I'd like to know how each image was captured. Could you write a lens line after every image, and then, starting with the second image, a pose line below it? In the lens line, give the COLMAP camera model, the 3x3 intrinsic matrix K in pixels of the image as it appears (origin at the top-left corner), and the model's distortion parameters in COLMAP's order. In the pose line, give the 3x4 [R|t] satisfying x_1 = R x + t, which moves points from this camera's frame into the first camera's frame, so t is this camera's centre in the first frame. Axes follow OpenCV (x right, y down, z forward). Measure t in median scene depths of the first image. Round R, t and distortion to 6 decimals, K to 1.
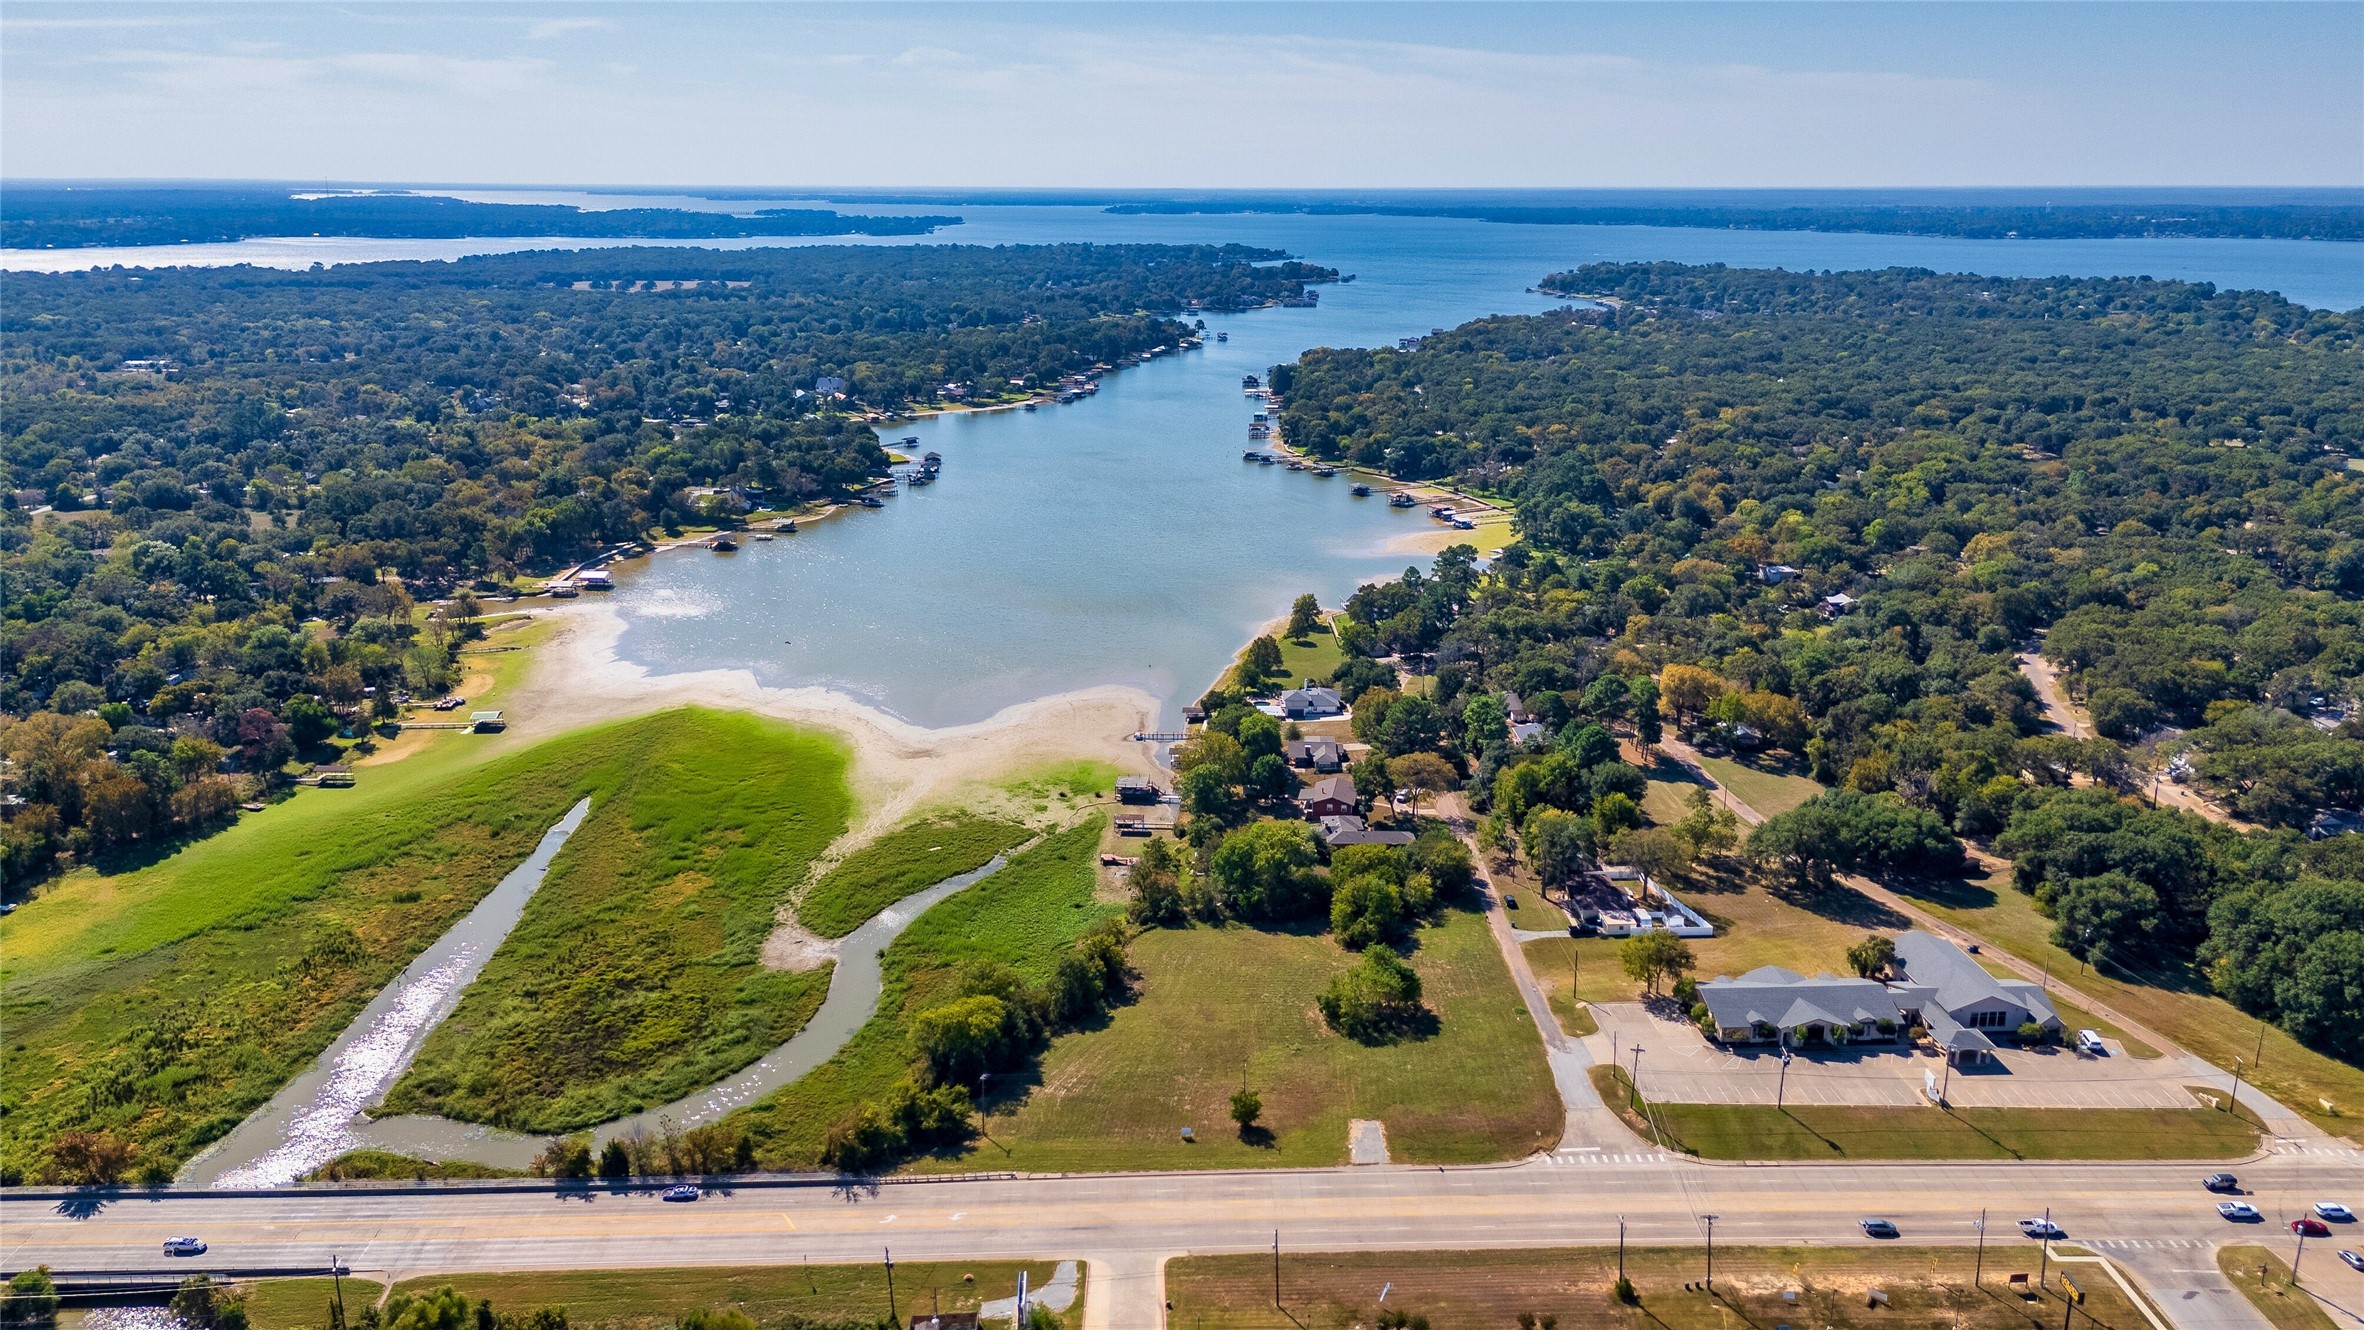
lens RADIAL K [[1741.2, 0, 1197.0], [0, 1741.2, 669.6], [0, 0, 1]] dist [0.082934, -0.094327]
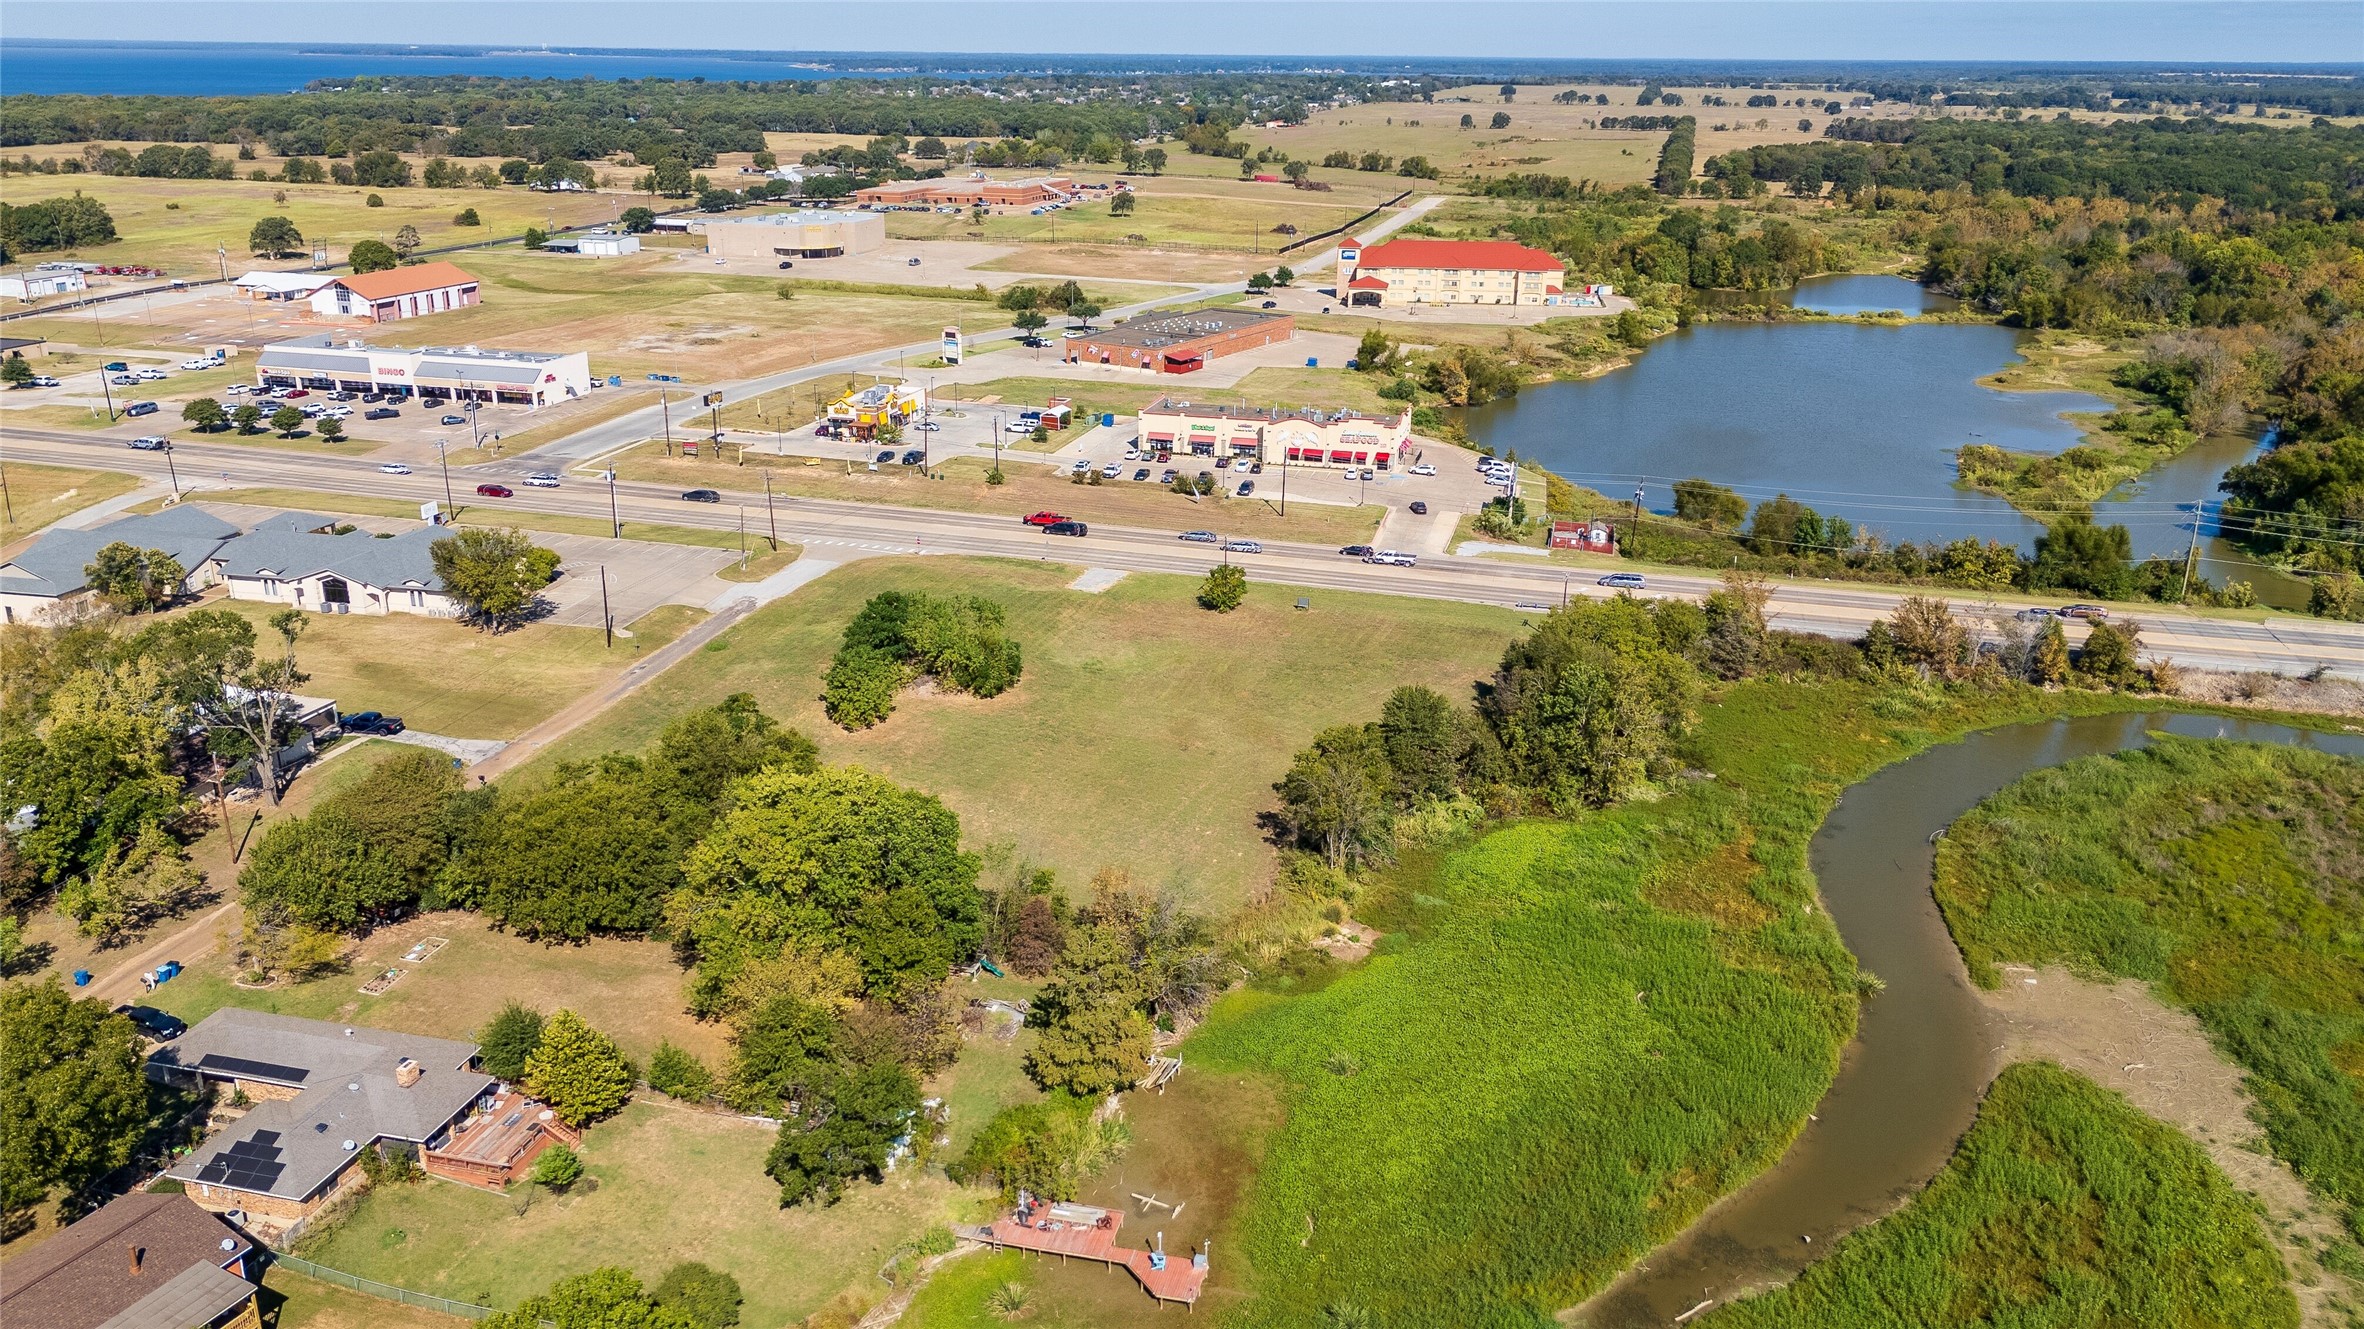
lens RADIAL K [[1741.2, 0, 1197.0], [0, 1741.2, 669.1], [0, 0, 1]] dist [0.082934, -0.094327]
pose [[-0.966003, -0.110595, 0.233680, -0.097346], [0.044733, 0.818746, 0.572411, -0.113221], [-0.254631, 0.563404, -0.785964, 1.103476]]
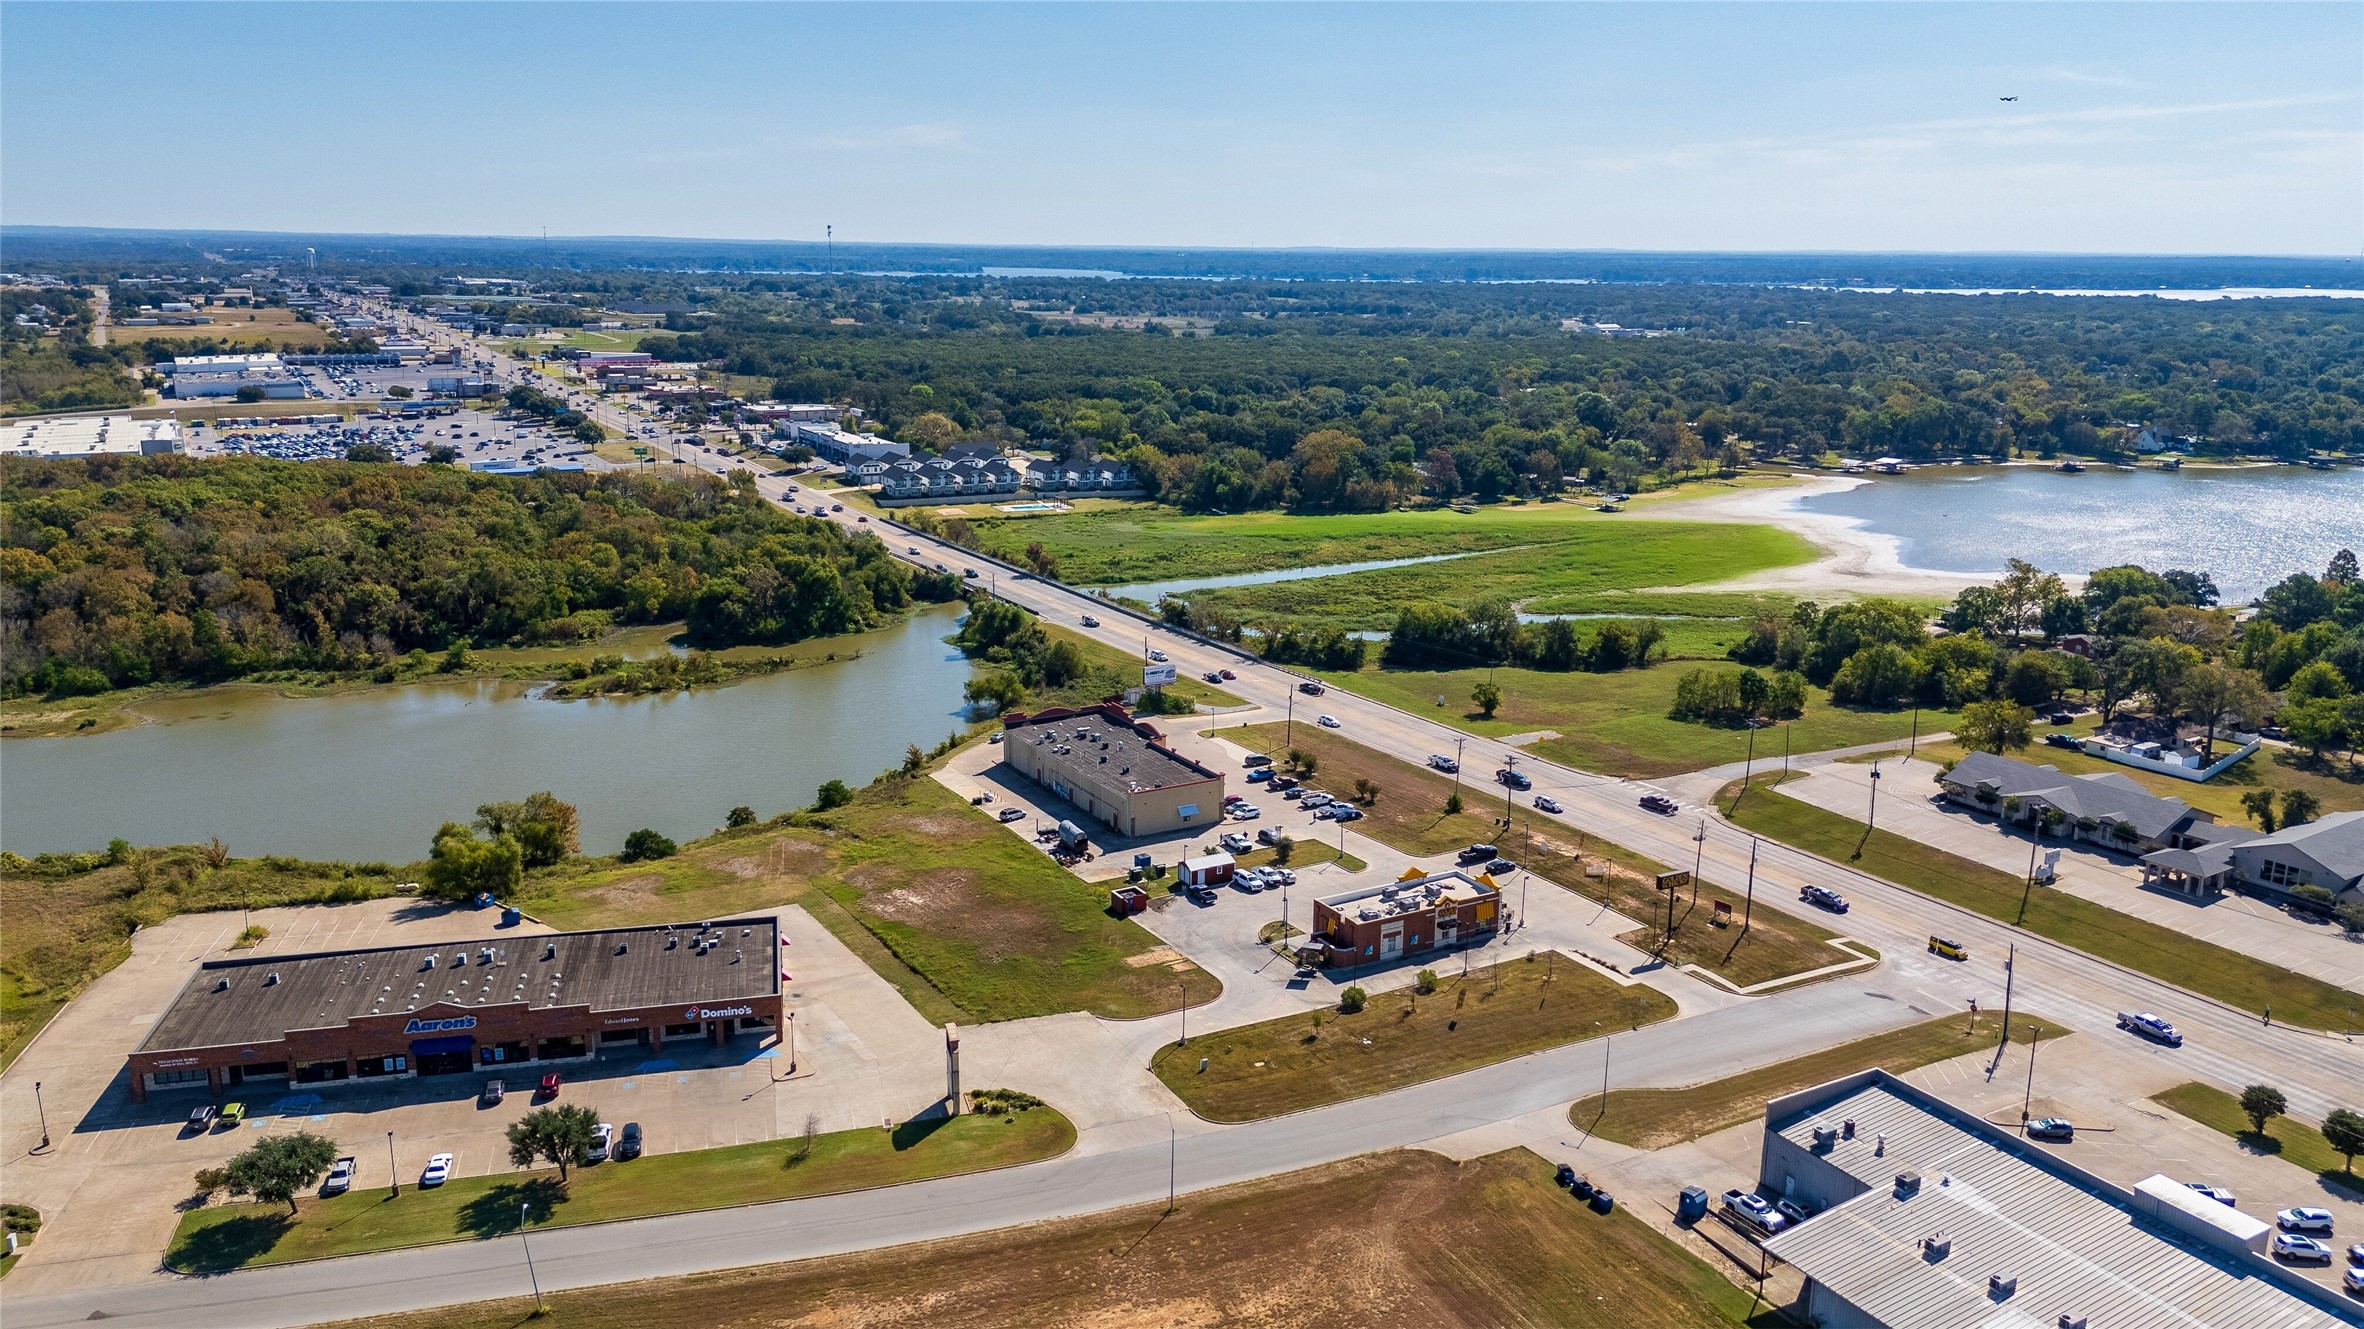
lens RADIAL K [[1741.2, 0, 1197.0], [0, 1741.2, 669.1], [0, 0, 1]] dist [0.082934, -0.094327]
pose [[0.493054, 0.205633, -0.845348, 0.623178], [-0.244074, 0.965339, 0.092464, 0.115441], [0.835060, 0.160738, 0.526154, 0.141795]]
